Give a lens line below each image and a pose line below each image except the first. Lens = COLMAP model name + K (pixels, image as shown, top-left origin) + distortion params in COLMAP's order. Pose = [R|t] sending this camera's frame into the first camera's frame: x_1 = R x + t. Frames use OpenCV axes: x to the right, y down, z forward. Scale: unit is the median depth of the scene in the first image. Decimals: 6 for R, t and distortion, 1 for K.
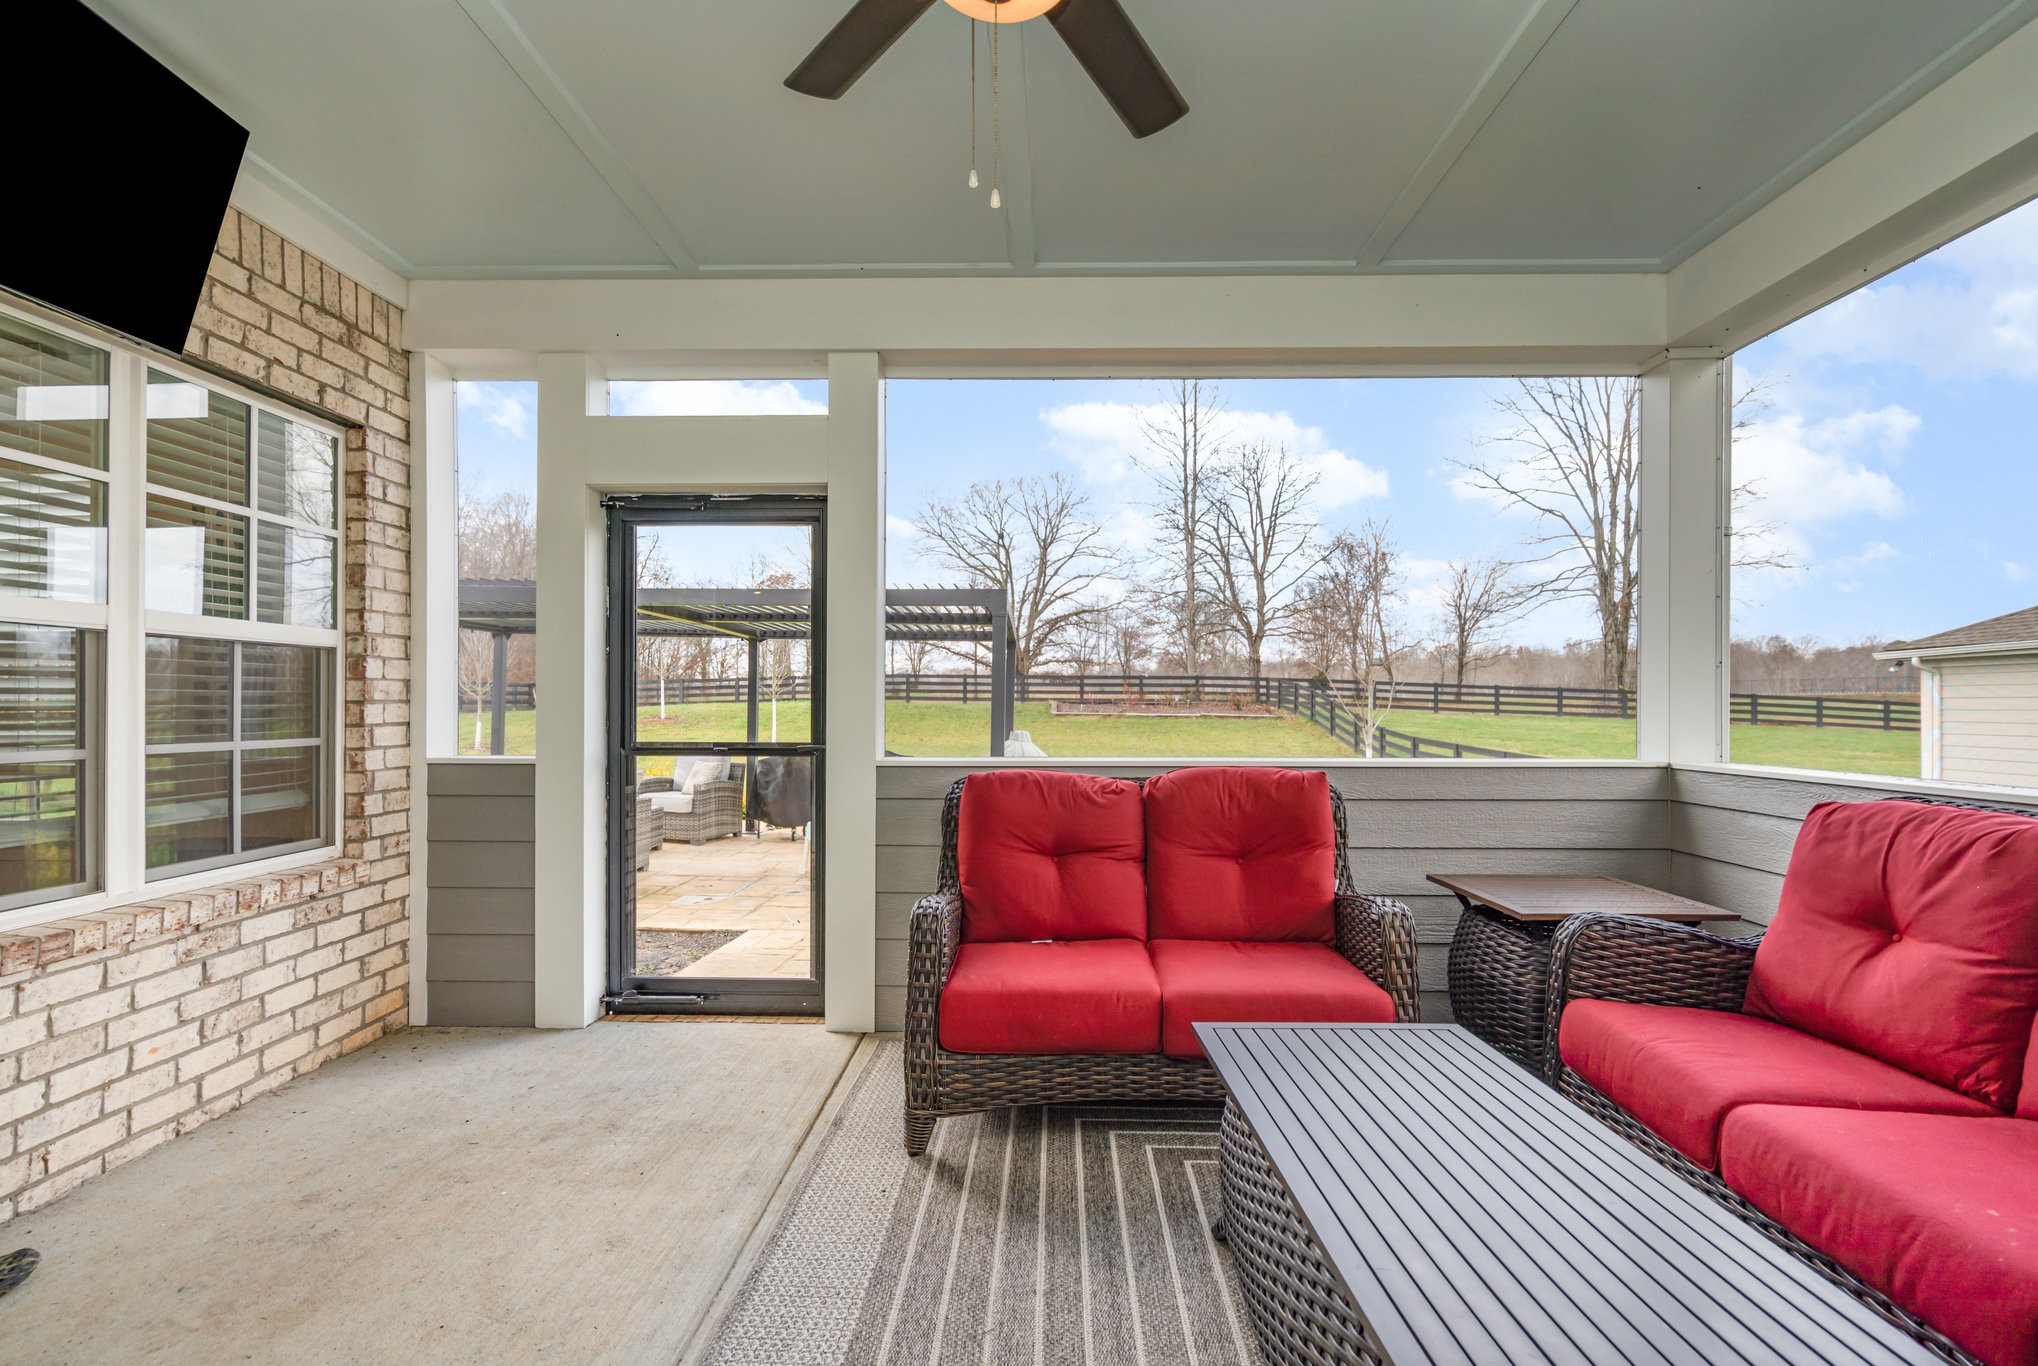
lens RADIAL K [[947.7, 0, 1022.8], [0, 947.7, 701.3], [0, 0, 1]] dist [0.017898, -0.001894]
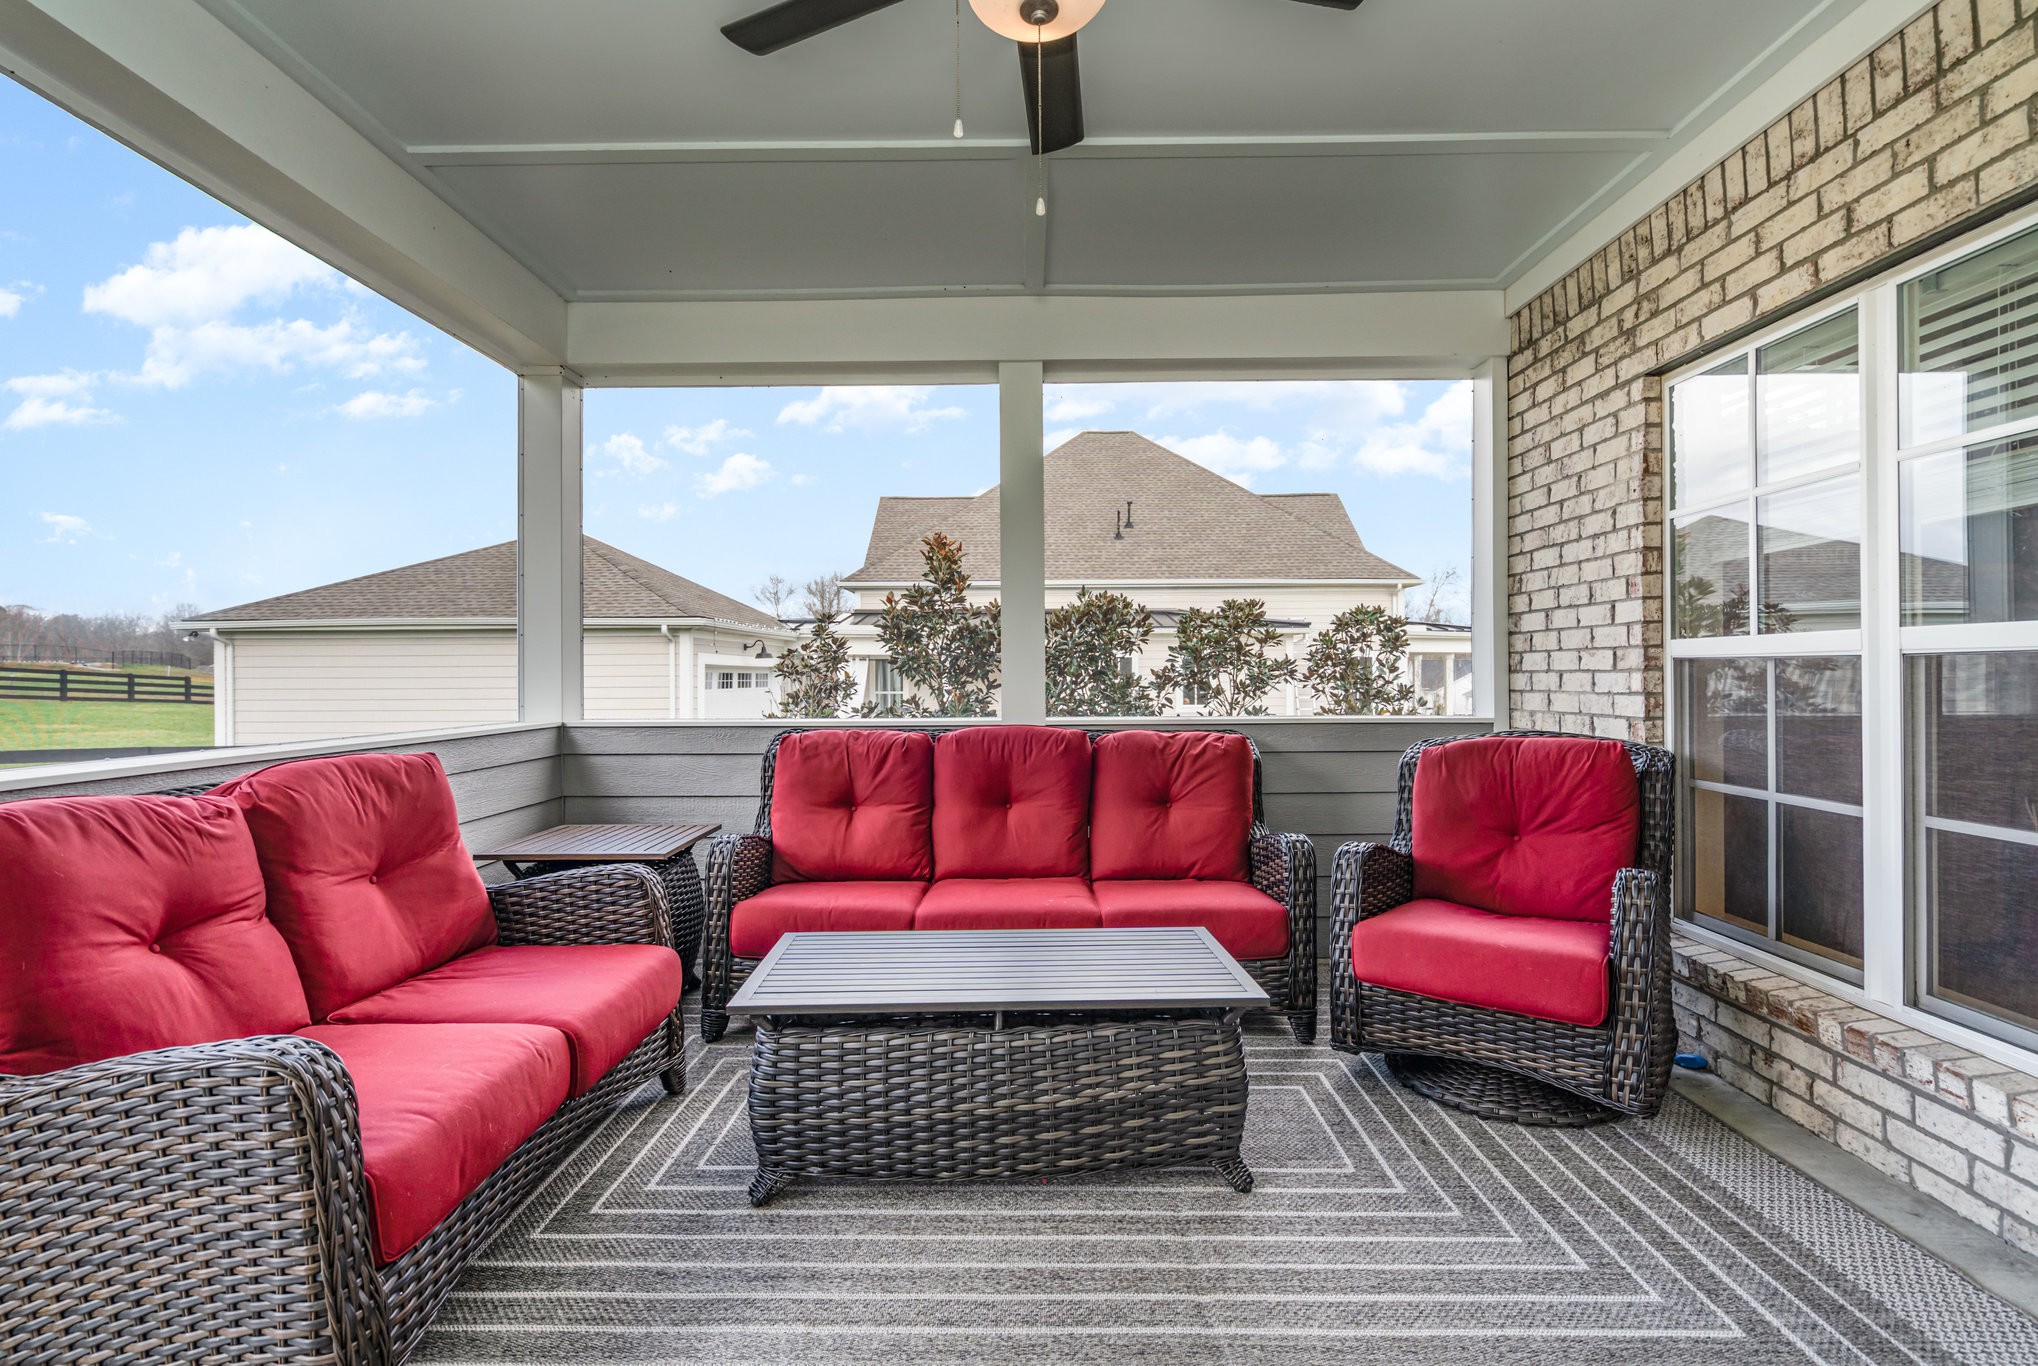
lens RADIAL K [[947.7, 0, 1026.8], [0, 947.7, 679.8], [0, 0, 1]] dist [0.017898, -0.001894]
pose [[0.001717, -0.007958, 0.999967, -0.539552], [-0.001576, 0.999967, 0.007961, 0.001345], [-0.999997, -0.001590, 0.001705, 0.479870]]
